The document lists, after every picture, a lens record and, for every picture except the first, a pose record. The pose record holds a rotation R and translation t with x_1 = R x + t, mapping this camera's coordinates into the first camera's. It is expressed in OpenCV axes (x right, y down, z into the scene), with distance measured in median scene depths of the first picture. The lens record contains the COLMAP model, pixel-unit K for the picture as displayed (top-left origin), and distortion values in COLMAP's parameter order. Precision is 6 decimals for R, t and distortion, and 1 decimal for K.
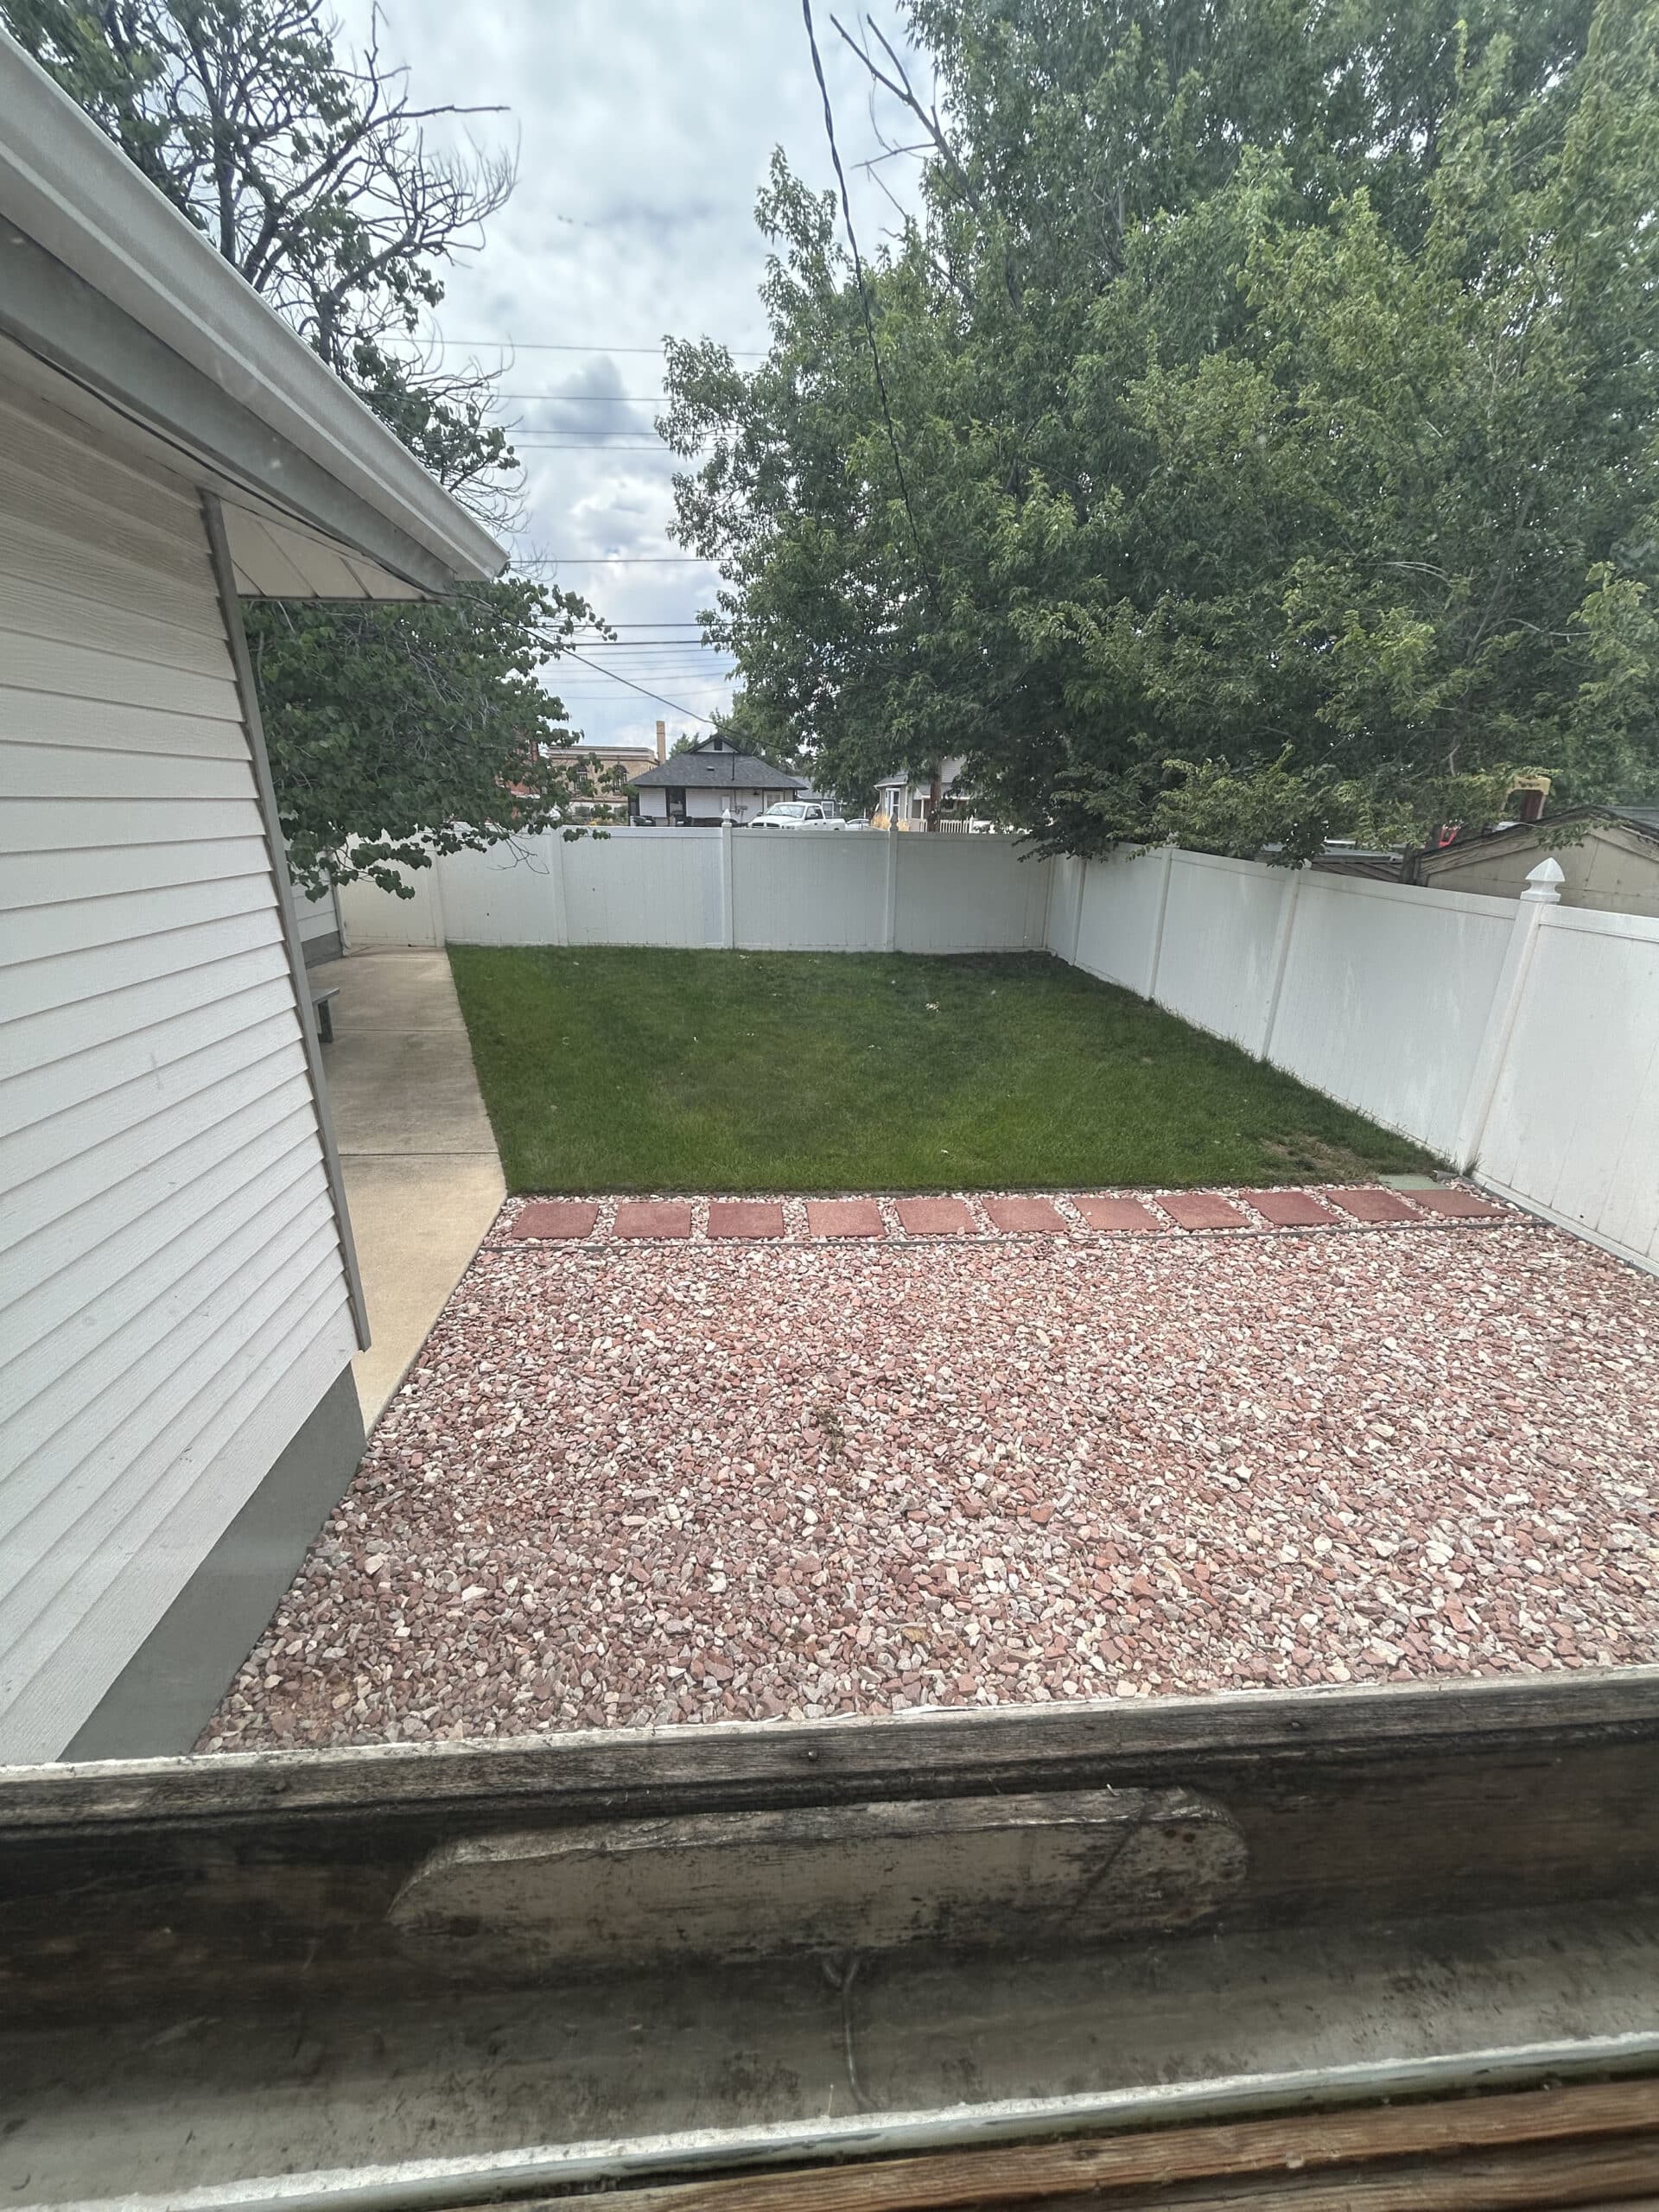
lens RADIAL K [[896.3, 0, 835.1], [0, 896.3, 1096.8], [0, 0, 1]] dist [0.001326, 0.000316]
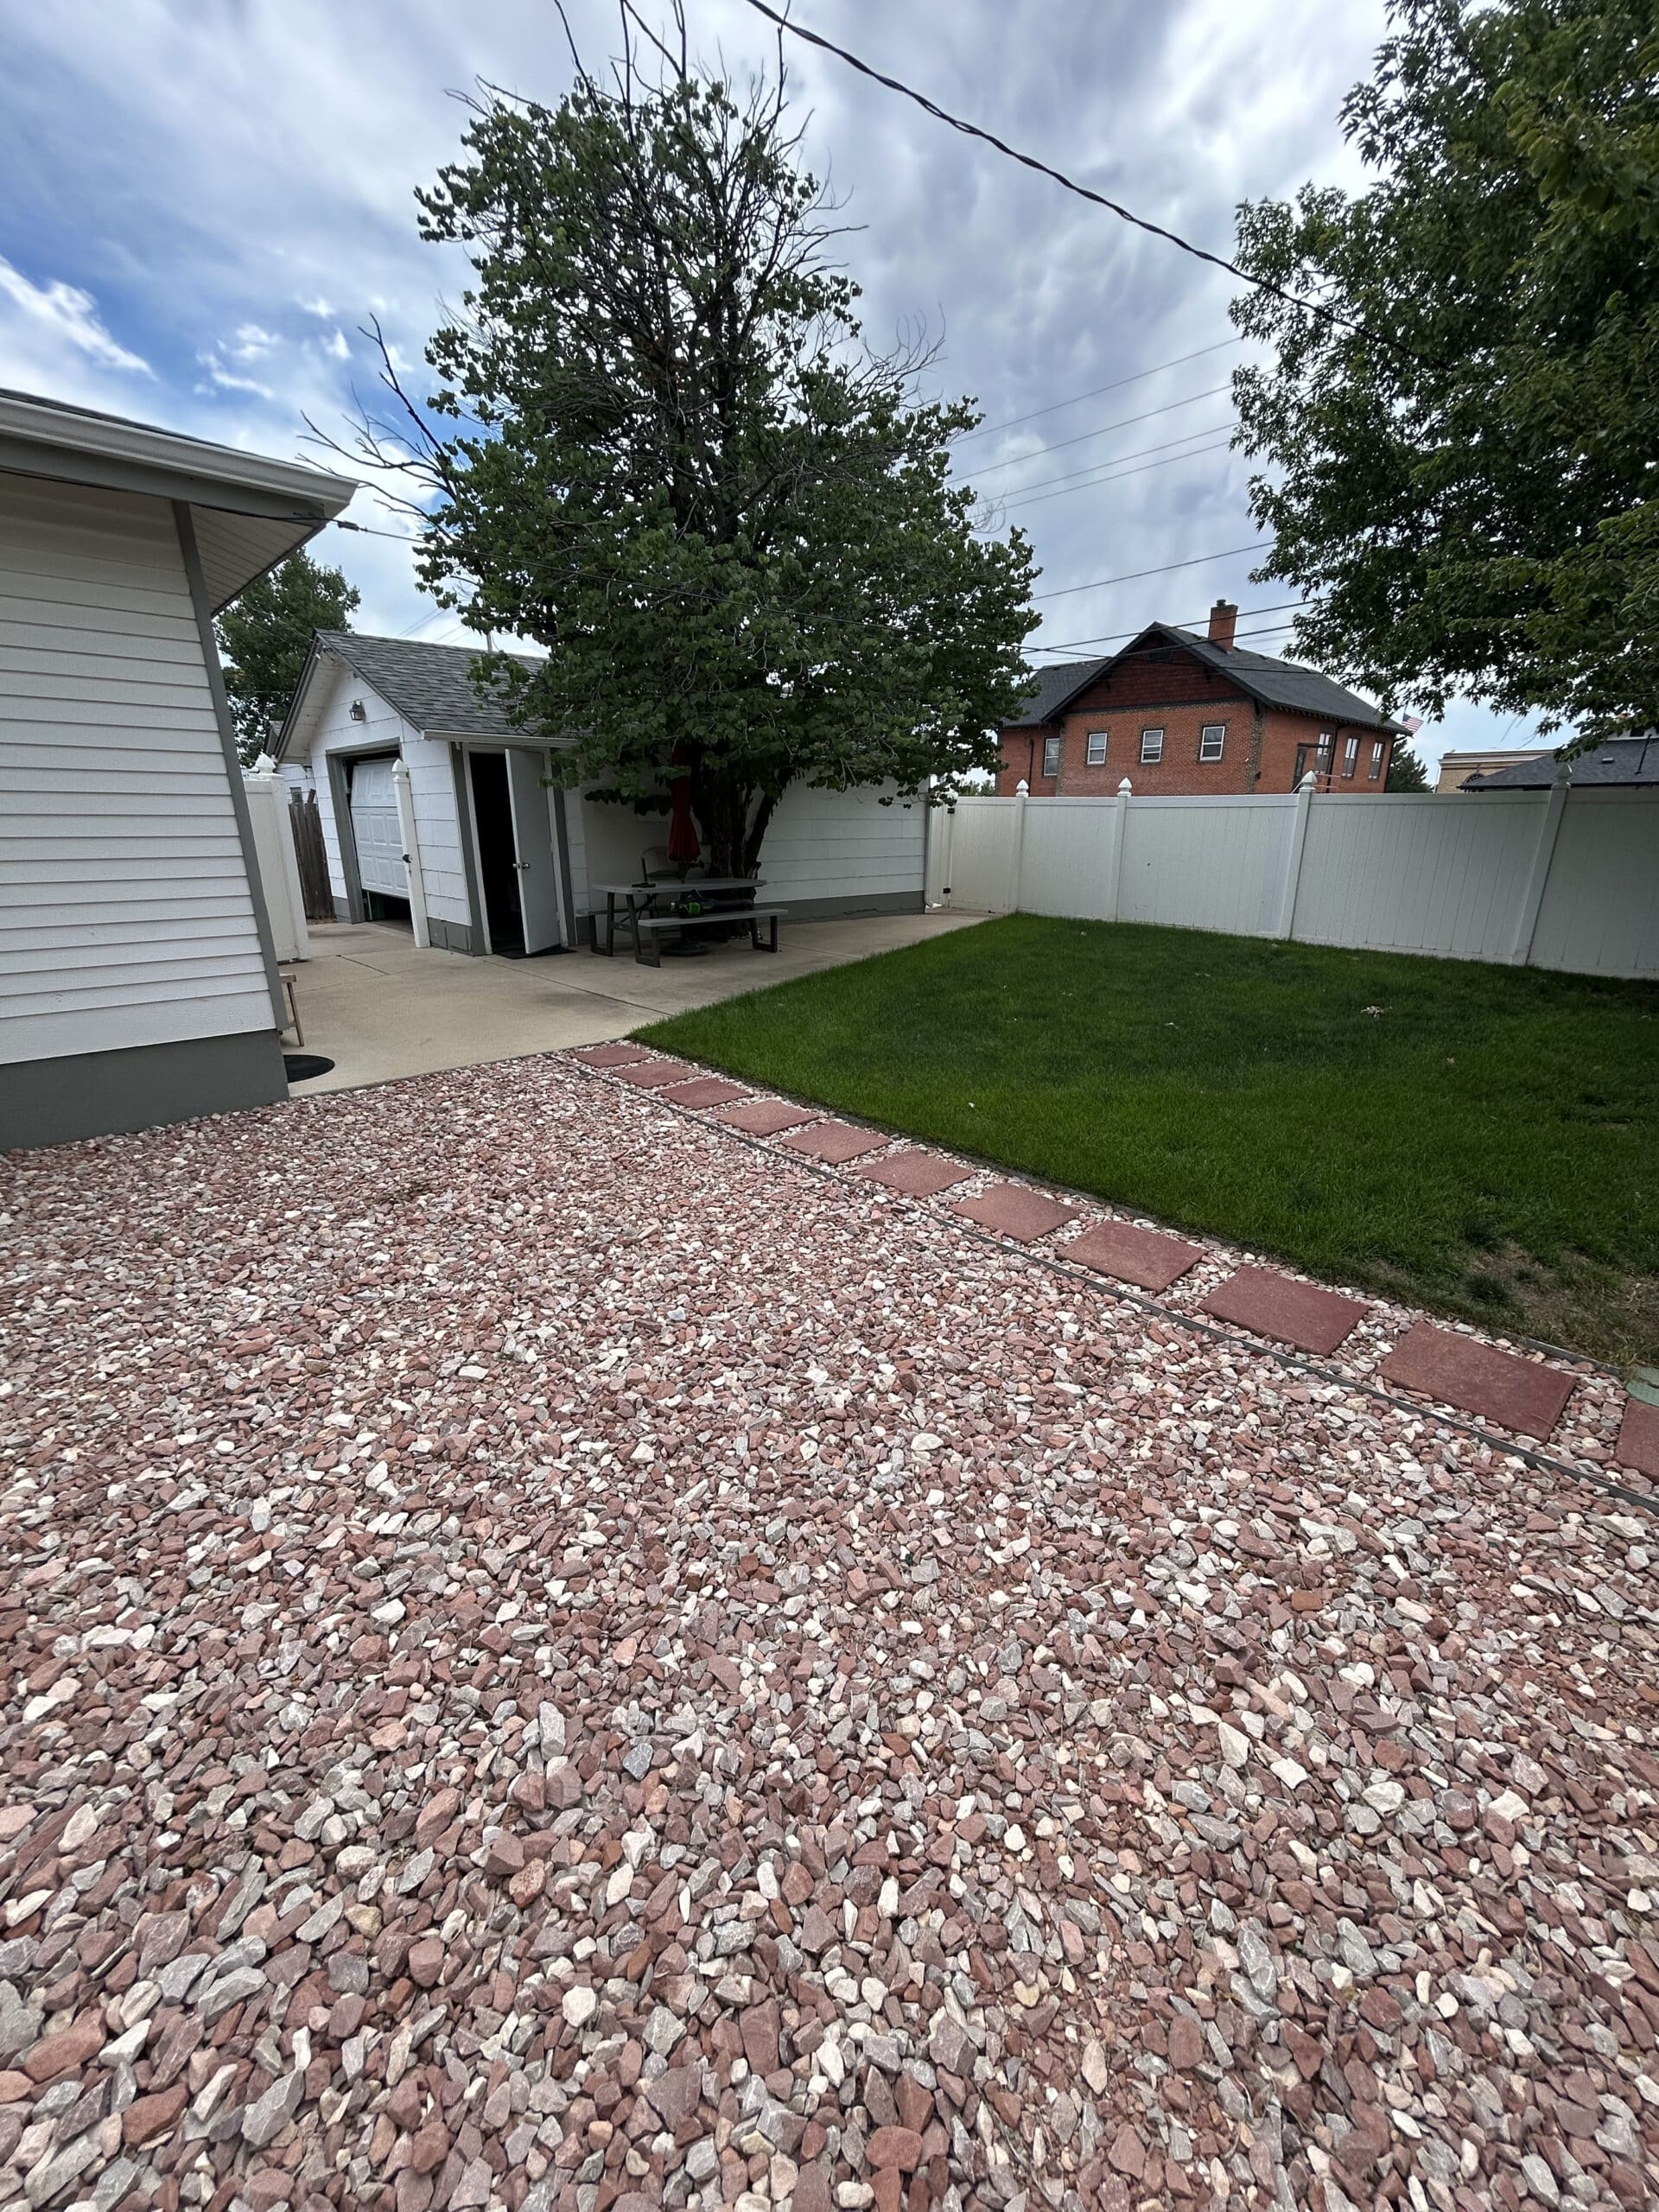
lens RADIAL K [[896.3, 0, 835.1], [0, 896.3, 1096.8], [0, 0, 1]] dist [0.001326, 0.000316]
pose [[0.617059, 0.218297, -0.756032, 0.701787], [-0.237886, 0.967548, 0.085213, 0.013647], [0.750099, 0.127268, 0.648964, 0.385476]]
